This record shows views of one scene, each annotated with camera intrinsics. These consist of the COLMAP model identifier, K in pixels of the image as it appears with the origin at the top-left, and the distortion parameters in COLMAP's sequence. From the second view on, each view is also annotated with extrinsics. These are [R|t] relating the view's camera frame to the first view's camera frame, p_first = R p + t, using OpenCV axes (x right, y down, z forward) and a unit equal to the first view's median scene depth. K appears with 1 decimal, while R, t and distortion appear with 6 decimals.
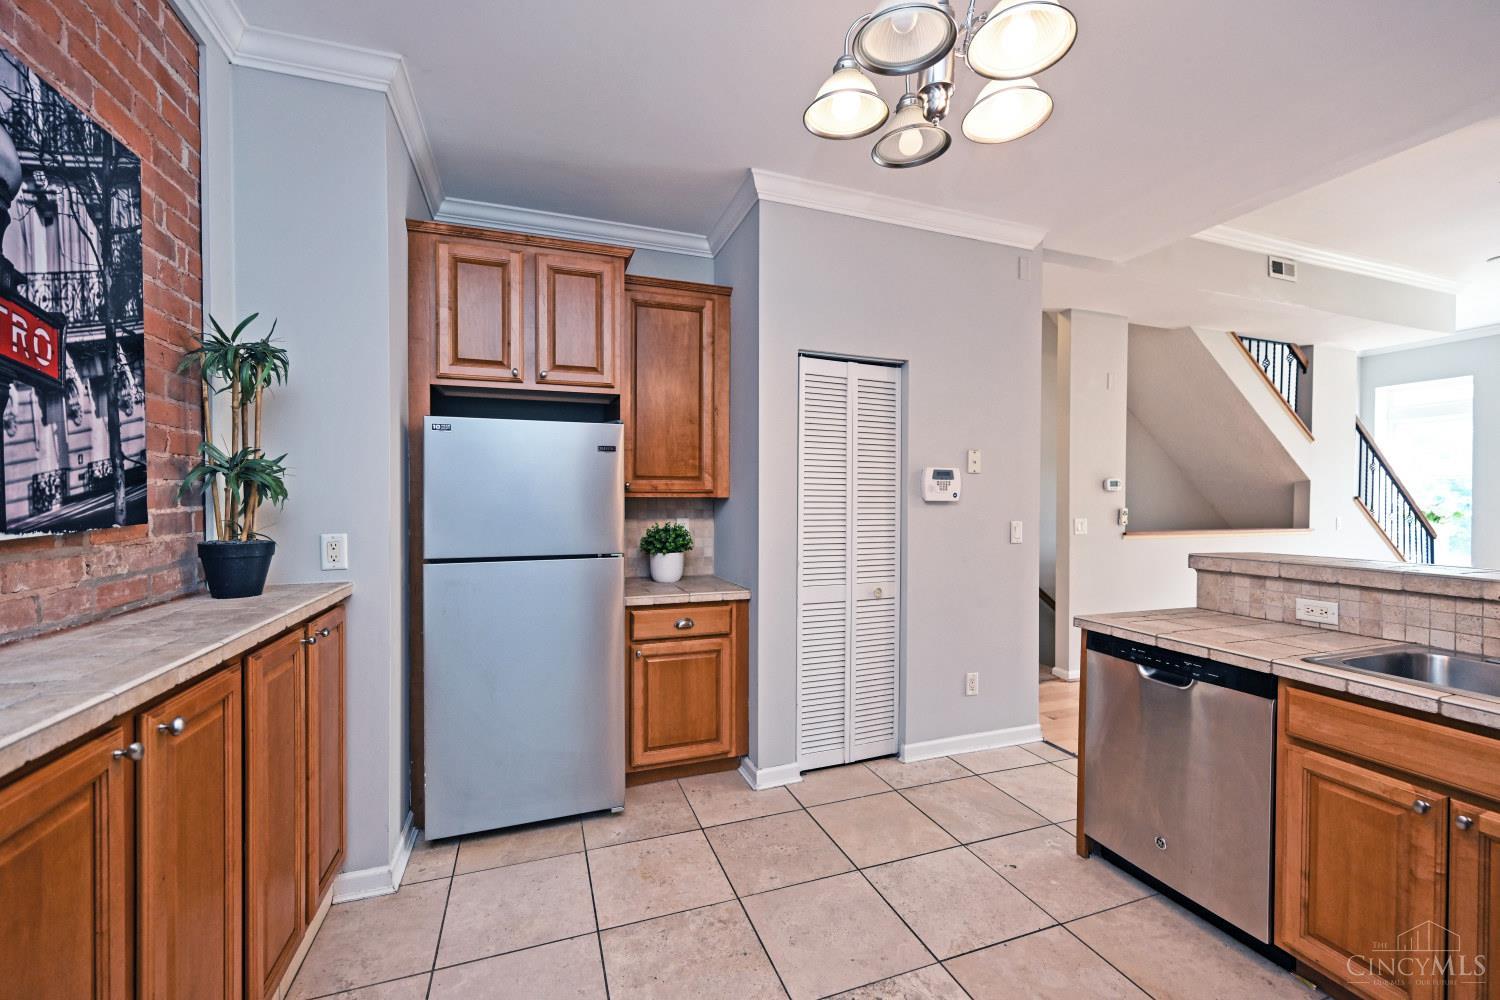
lens RADIAL K [[597.1, 0, 744.3], [0, 597.1, 505.8], [0, 0, 1]] dist [-0.002054, 0.000307]
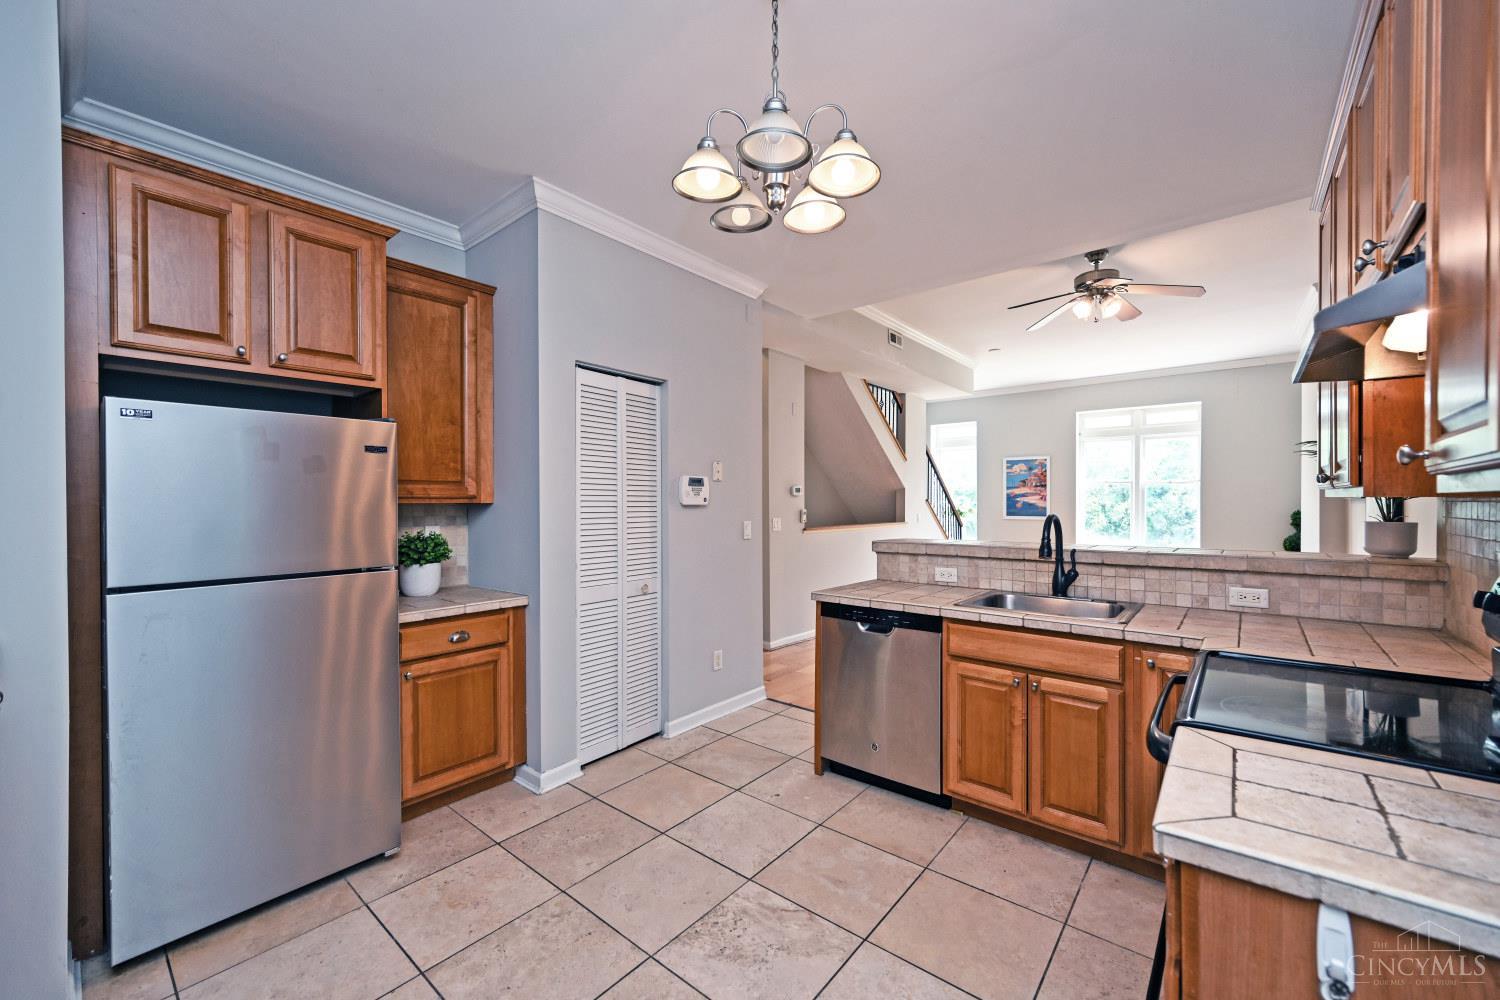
lens RADIAL K [[597.1, 0, 731.6], [0, 597.1, 506.6], [0, 0, 1]] dist [-0.002054, 0.000307]
pose [[0.864799, -0.009502, 0.502028, -0.256018], [0.013055, 0.999908, -0.003563, 0.000419], [-0.501948, 0.009635, 0.864844, -0.042367]]
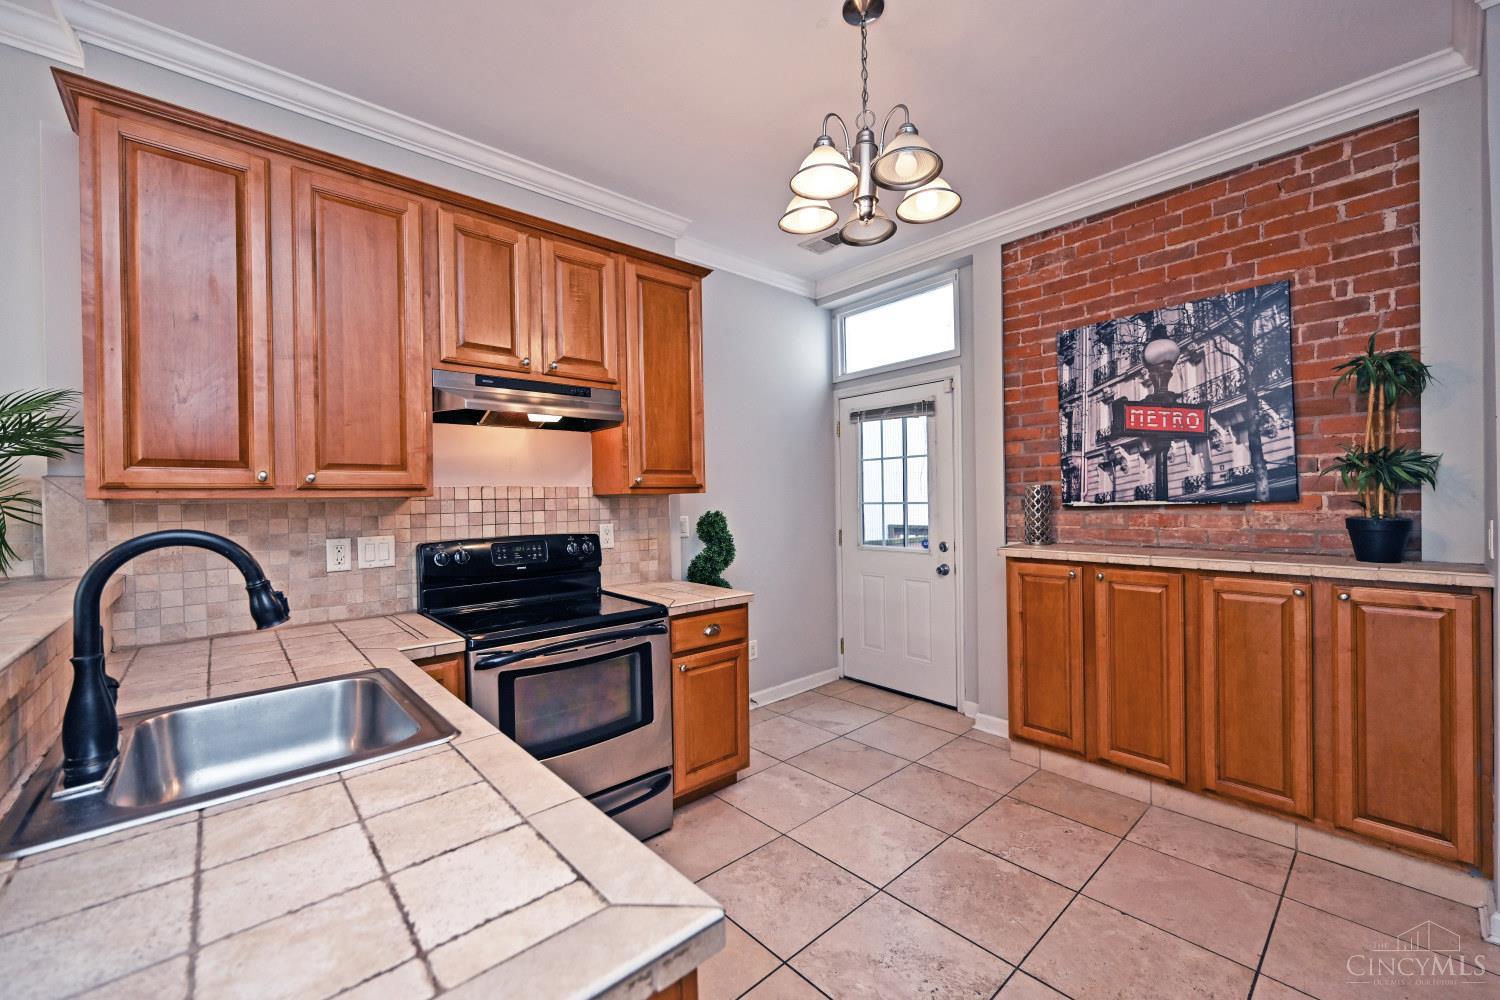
lens RADIAL K [[597.1, 0, 750.8], [0, 597.1, 502.4], [0, 0, 1]] dist [-0.002054, 0.000307]
pose [[-0.918748, 0.016273, -0.394508, 0.673498], [0.008136, 0.999718, 0.022290, -0.009859], [0.394759, 0.017269, -0.918622, 1.286846]]
